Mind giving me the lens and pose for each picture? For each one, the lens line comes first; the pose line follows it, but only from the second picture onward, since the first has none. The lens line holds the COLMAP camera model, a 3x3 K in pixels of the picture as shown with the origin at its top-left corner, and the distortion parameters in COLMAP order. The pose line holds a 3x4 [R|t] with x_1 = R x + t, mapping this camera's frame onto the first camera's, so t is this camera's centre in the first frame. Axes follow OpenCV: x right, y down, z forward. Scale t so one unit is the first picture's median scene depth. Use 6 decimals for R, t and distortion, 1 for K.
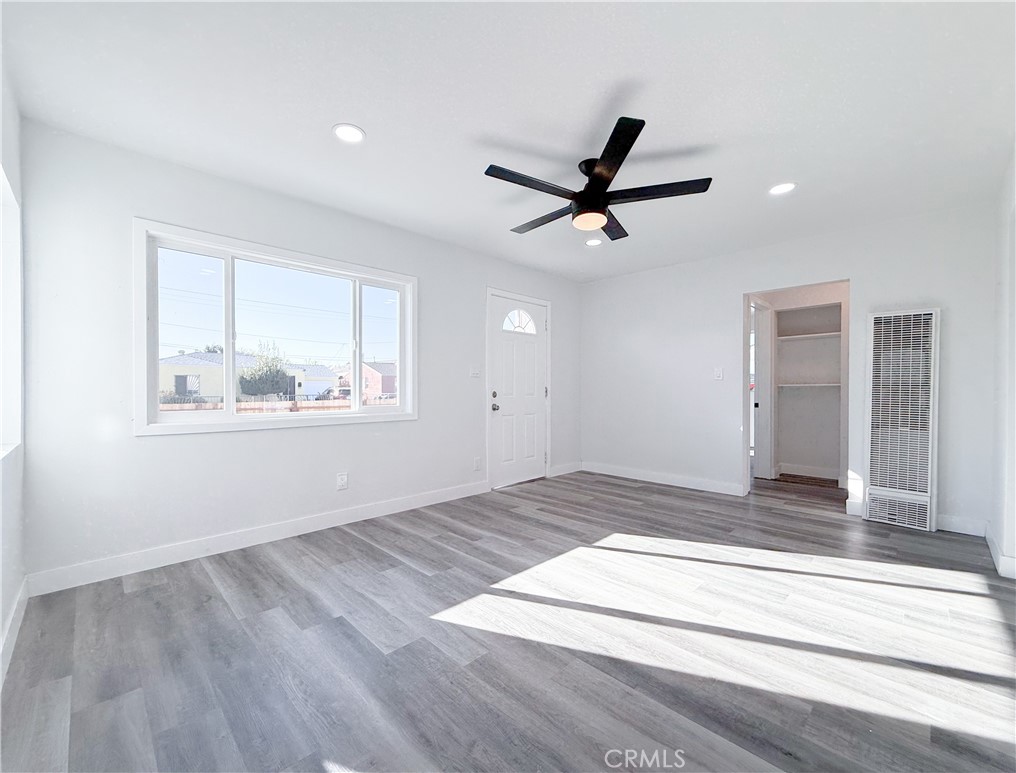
lens RADIAL K [[423.6, 0, 492.6], [0, 423.6, 392.9], [0, 0, 1]] dist [-0.001711, -0.000723]
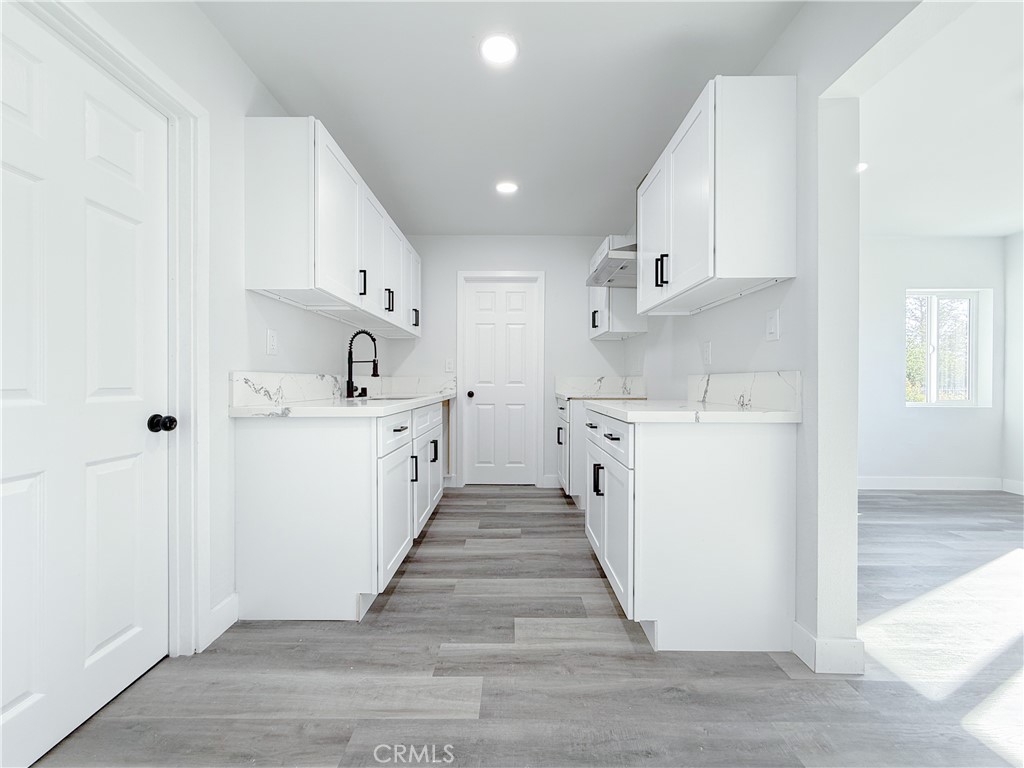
lens RADIAL K [[410.4, 0, 510.5], [0, 410.4, 384.3], [0, 0, 1]] dist [0.000061, 0.000252]
pose [[-0.696031, -0.000905, -0.718011, 1.239997], [-0.010382, 0.999907, 0.008804, 0.011287], [0.717936, 0.013582, -0.695976, 0.489803]]
